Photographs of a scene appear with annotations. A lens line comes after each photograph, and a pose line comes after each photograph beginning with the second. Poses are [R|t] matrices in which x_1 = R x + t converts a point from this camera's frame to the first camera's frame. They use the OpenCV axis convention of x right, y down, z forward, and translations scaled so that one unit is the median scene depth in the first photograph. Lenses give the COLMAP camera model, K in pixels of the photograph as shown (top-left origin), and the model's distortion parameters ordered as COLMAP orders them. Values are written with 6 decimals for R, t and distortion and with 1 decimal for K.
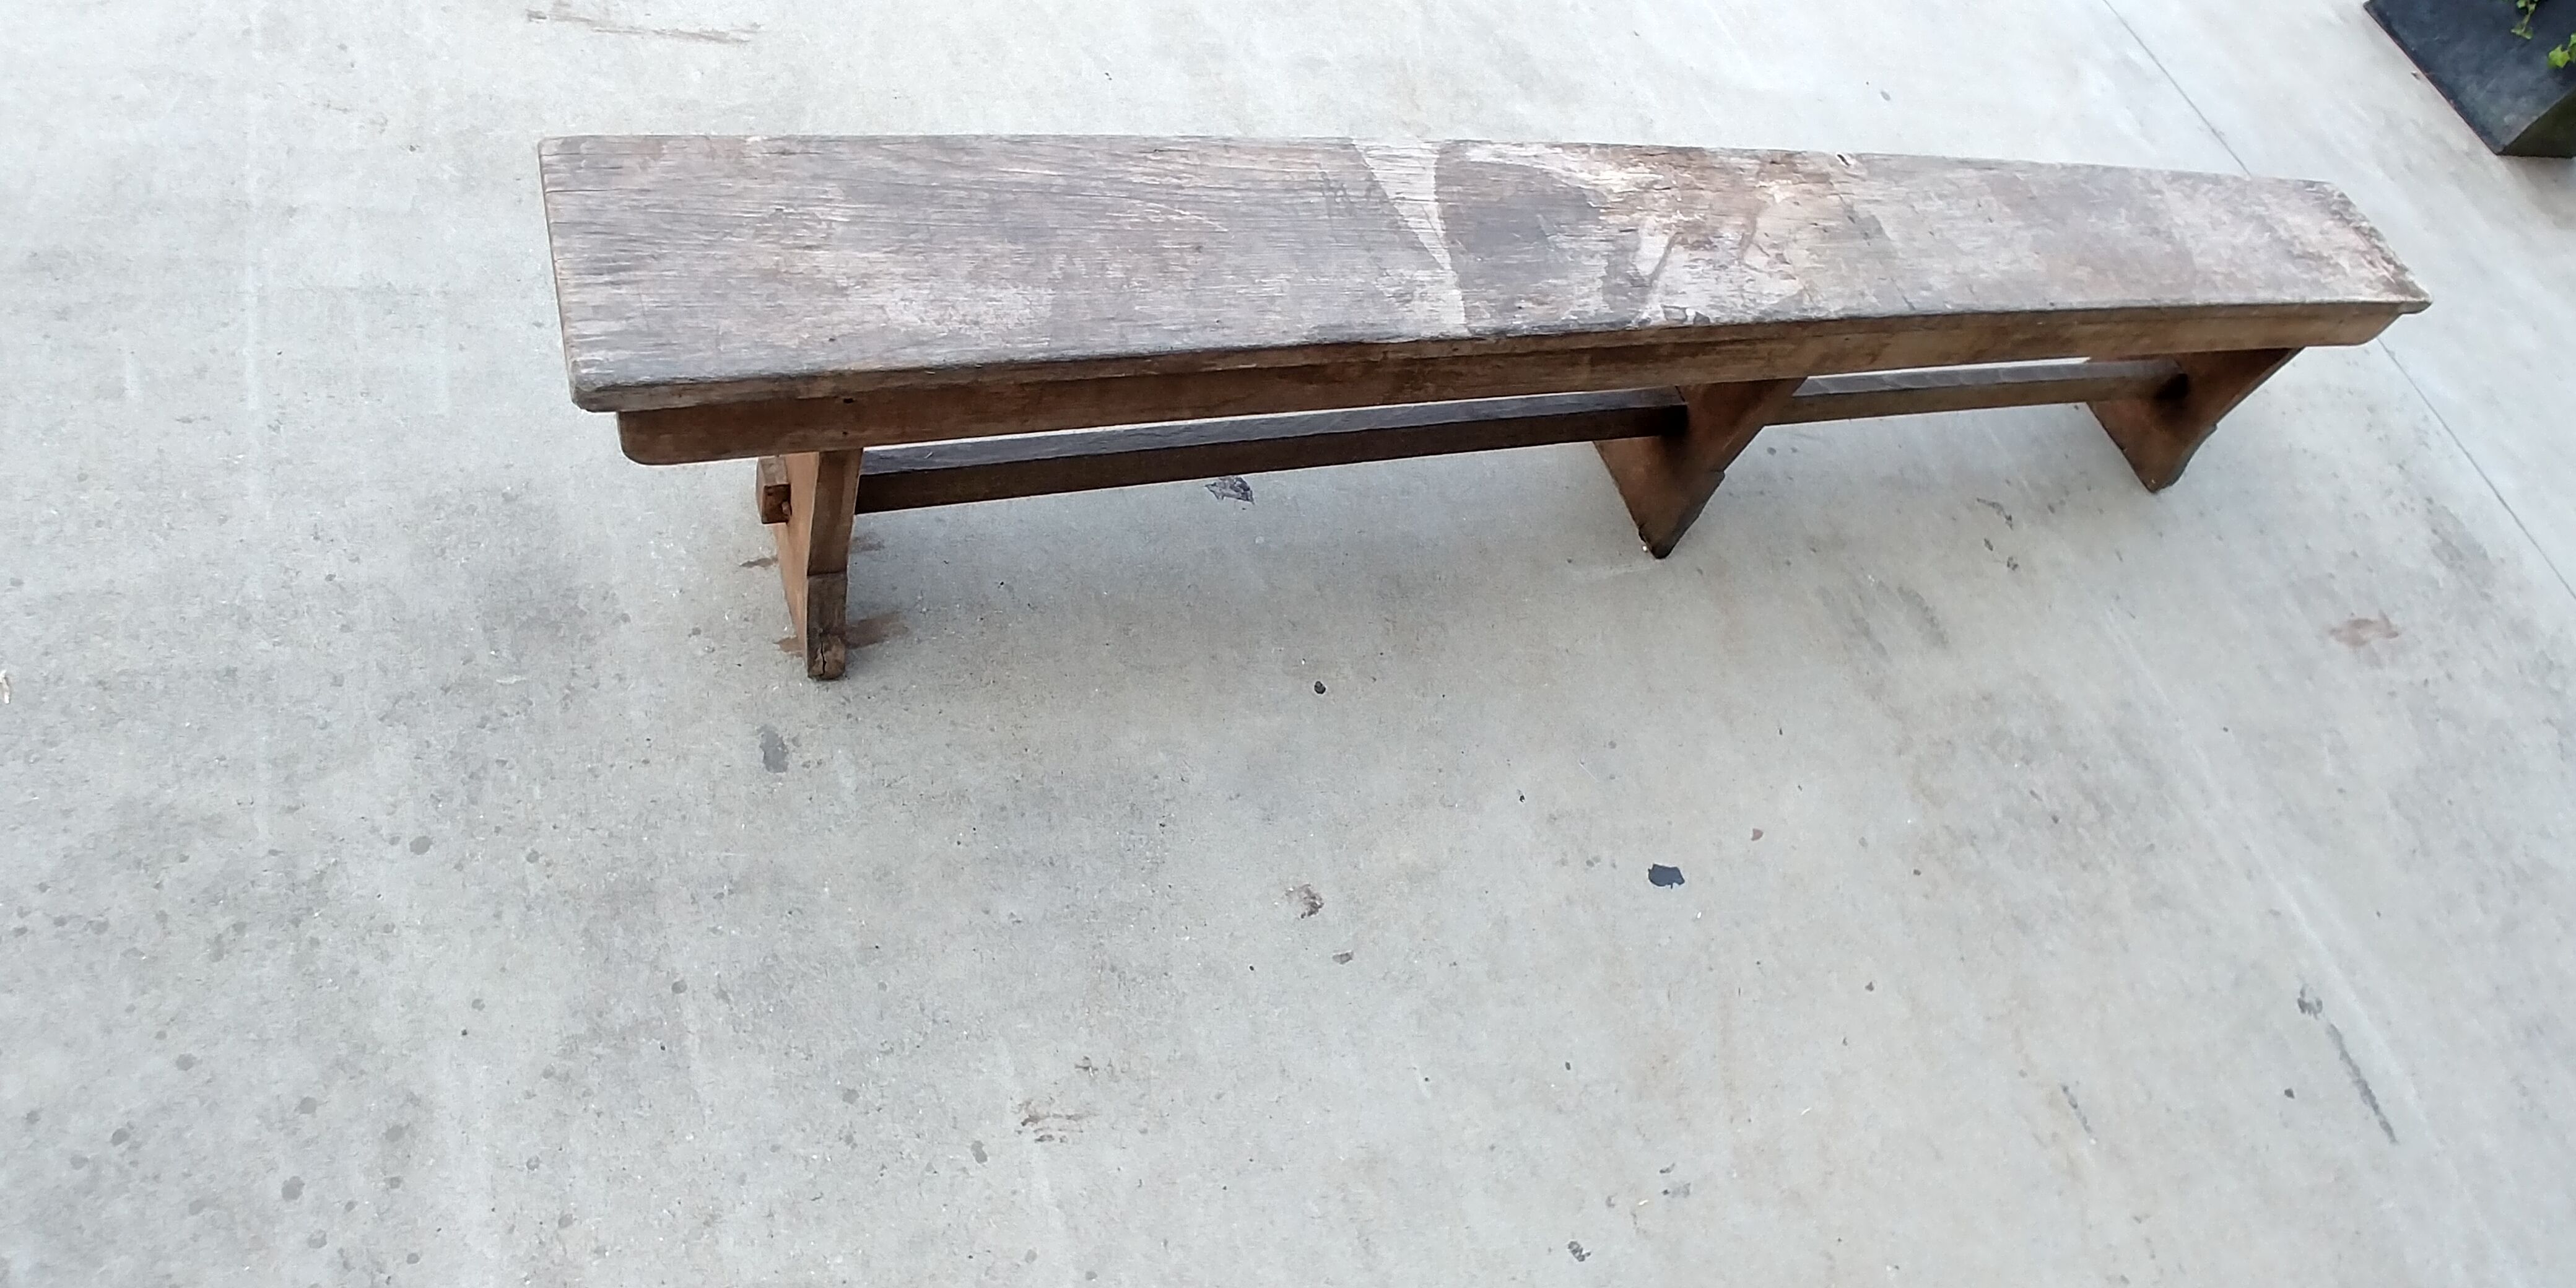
lens RADIAL K [[1479.9, 0, 1283.0], [0, 1479.9, 644.6], [0, 0, 1]] dist [-0.063808, -0.012771]
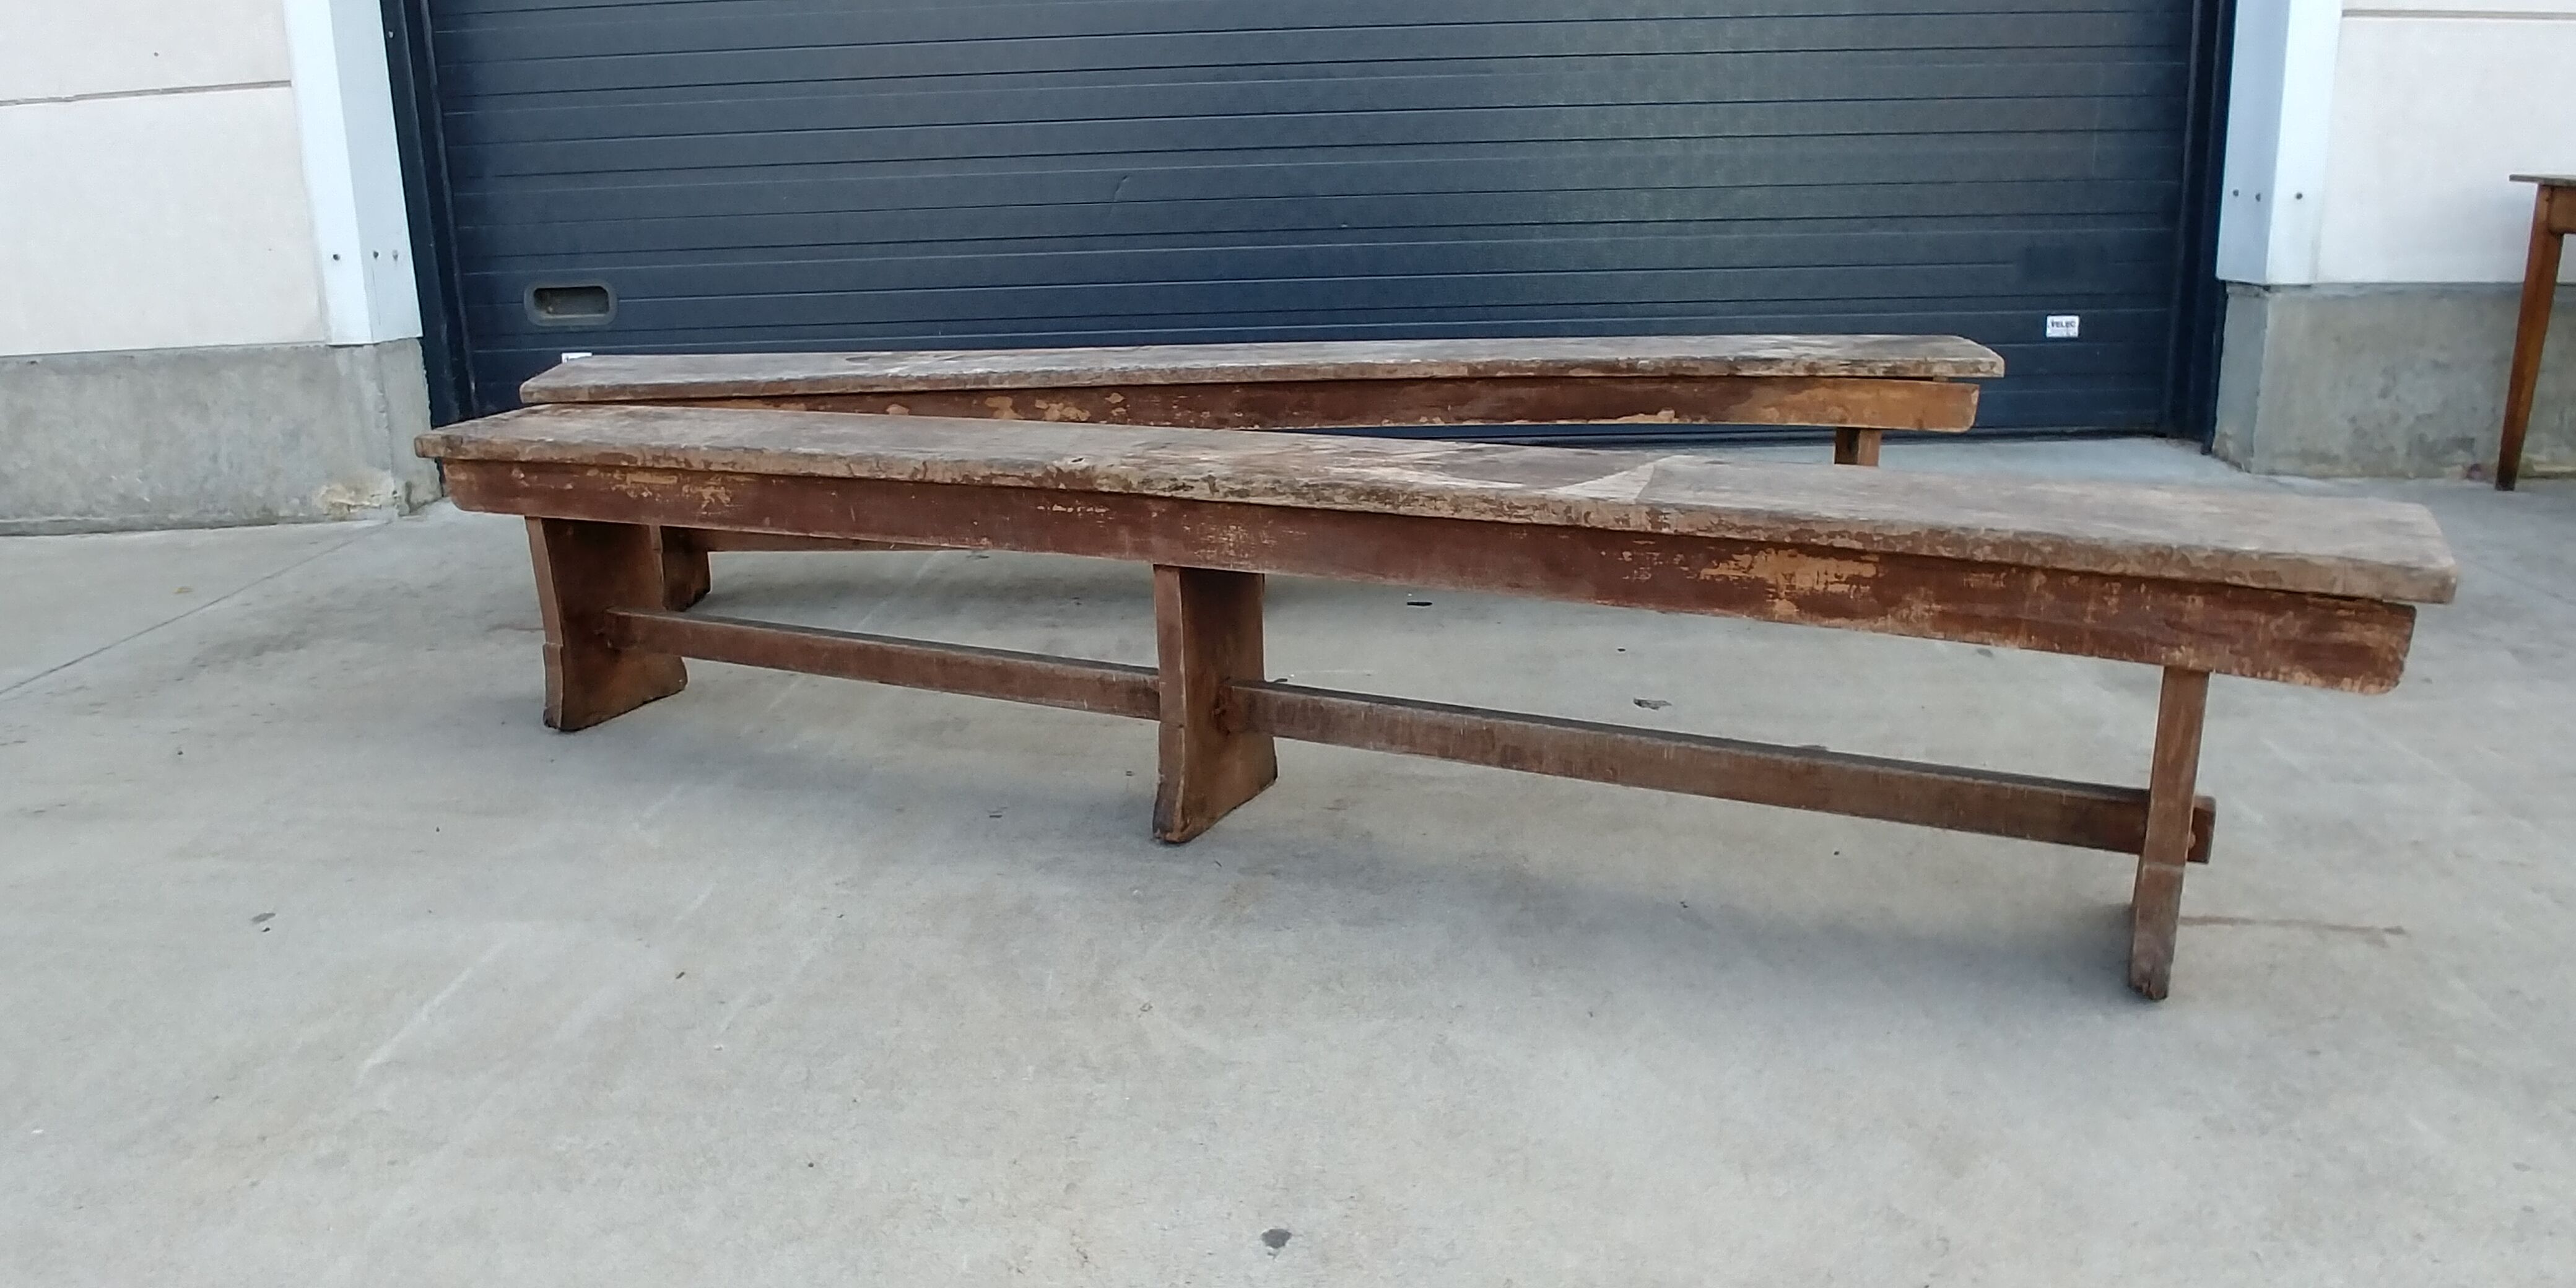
lens RADIAL K [[1763.0, 0, 1304.8], [0, 1763.0, 631.6], [0, 0, 1]] dist [-0.065118, -0.010327]
pose [[-0.875205, -0.389686, 0.286638, -0.232351], [0.195202, 0.257661, 0.946312, -2.033743], [-0.442620, 0.884170, -0.149438, 1.664388]]
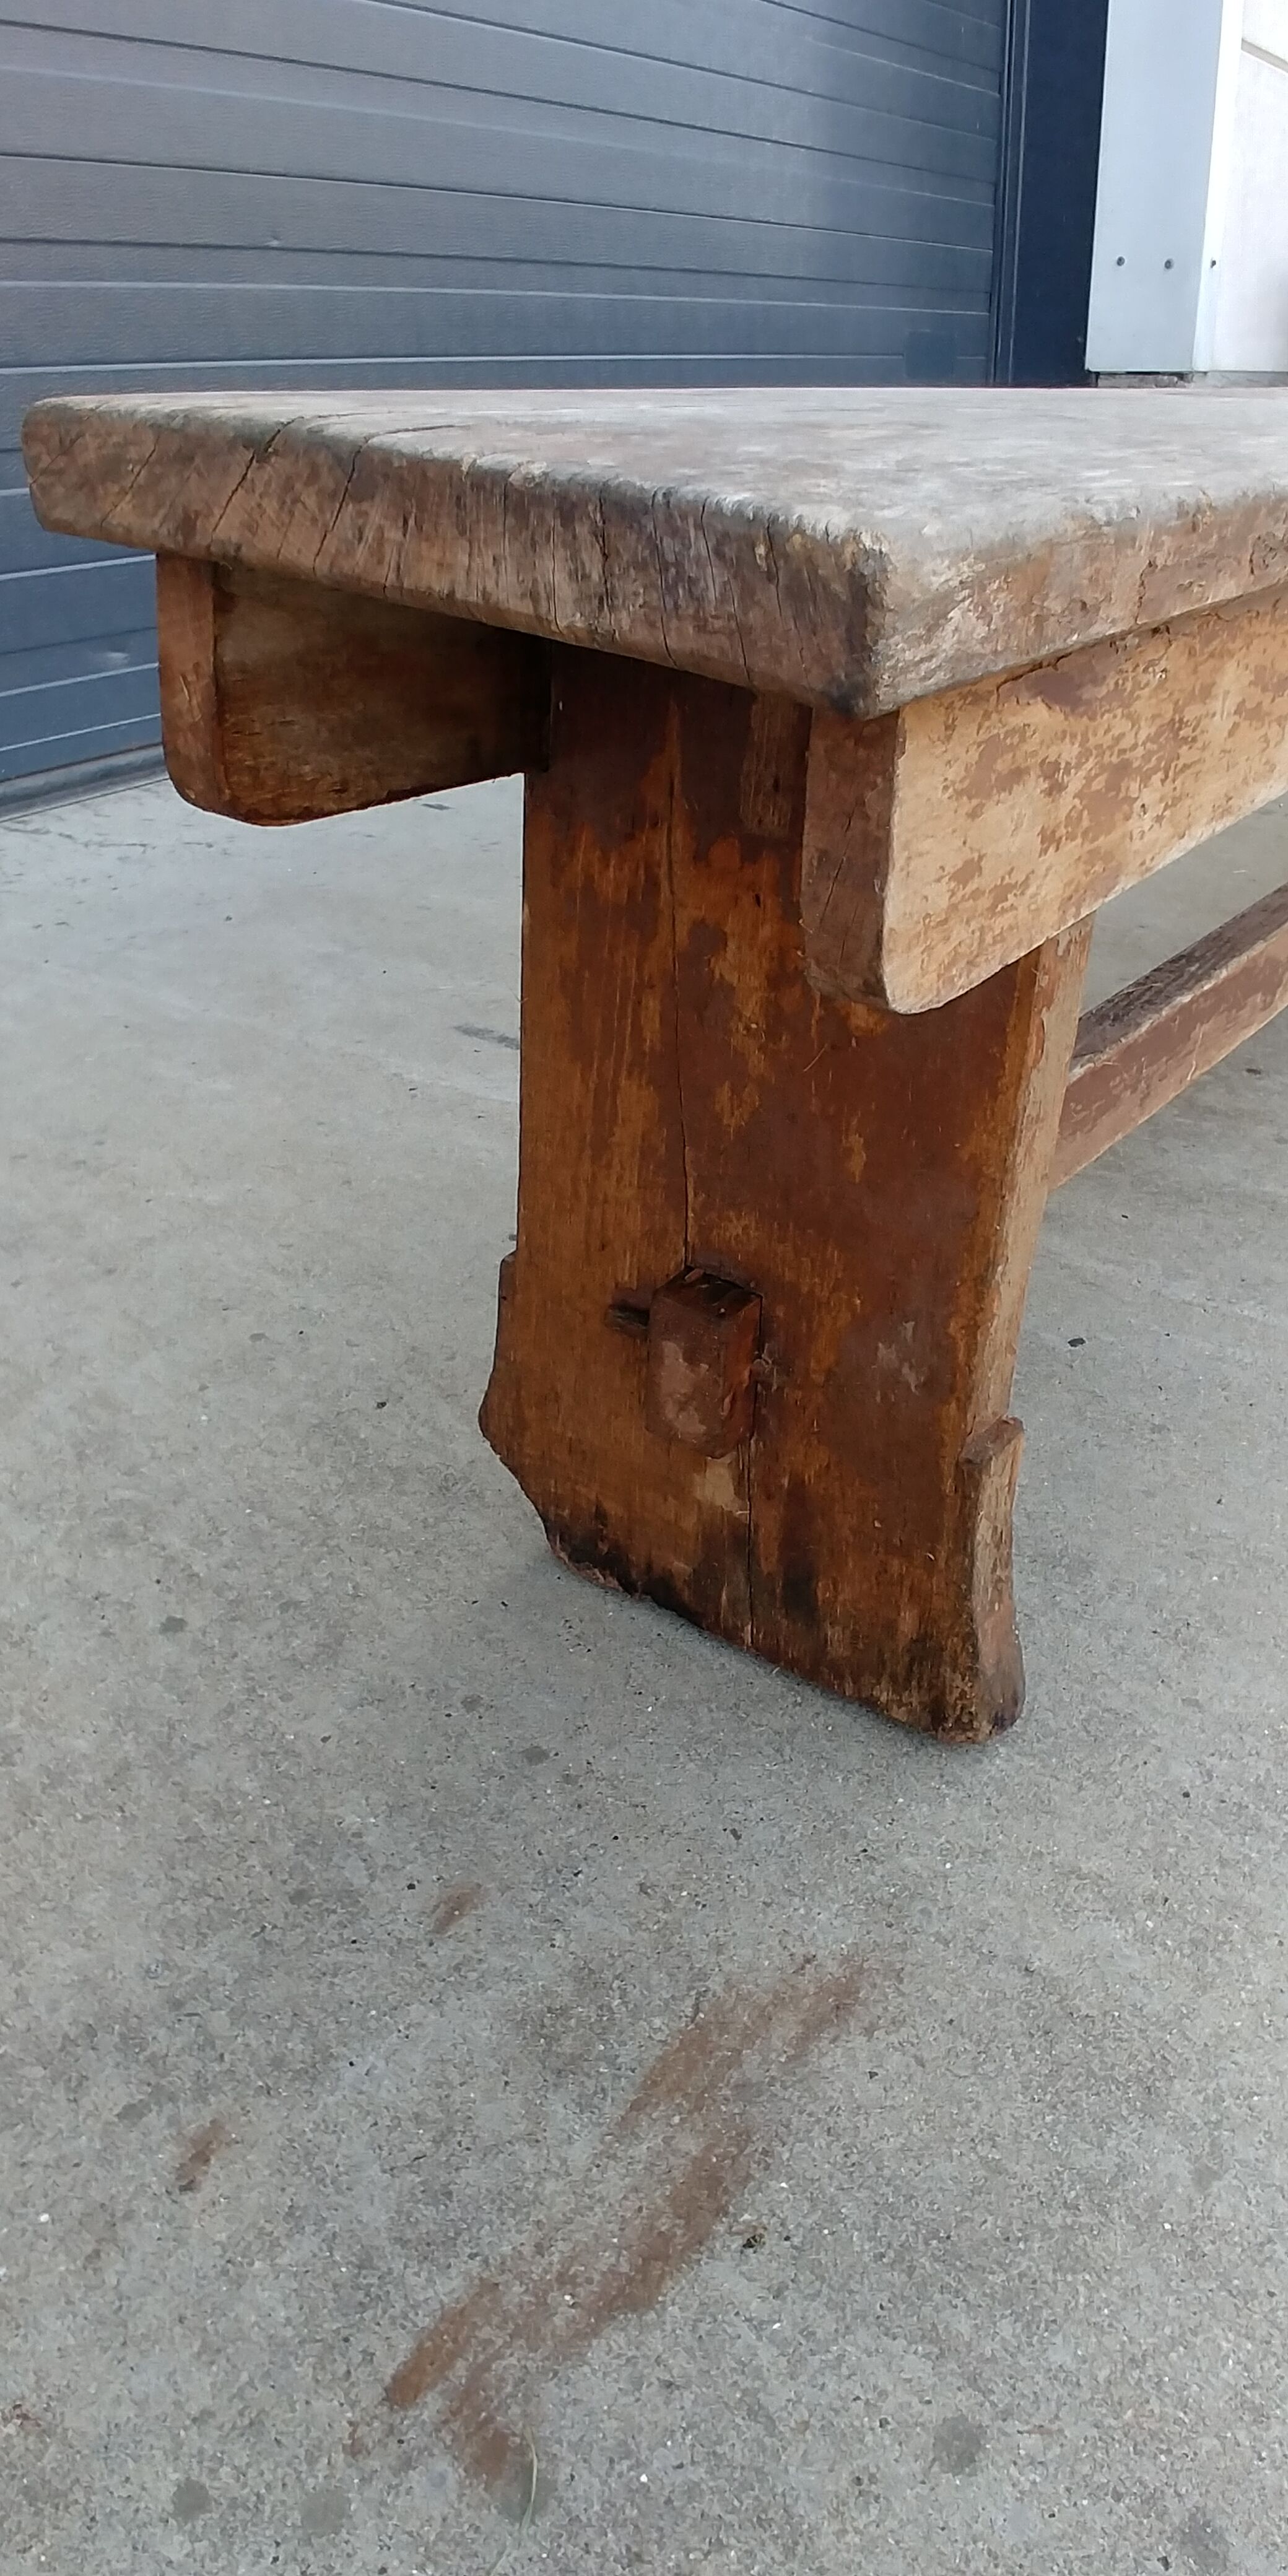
lens RADIAL K [[1763.0, 0, 653.7], [0, 1763.0, 1285.1], [0, 0, 1]] dist [-0.065118, -0.010327]
pose [[-0.783238, -0.027980, -0.621092, 1.581601], [-0.616475, 0.164469, 0.770006, -0.338344], [0.080606, 0.985985, -0.146067, 1.627186]]
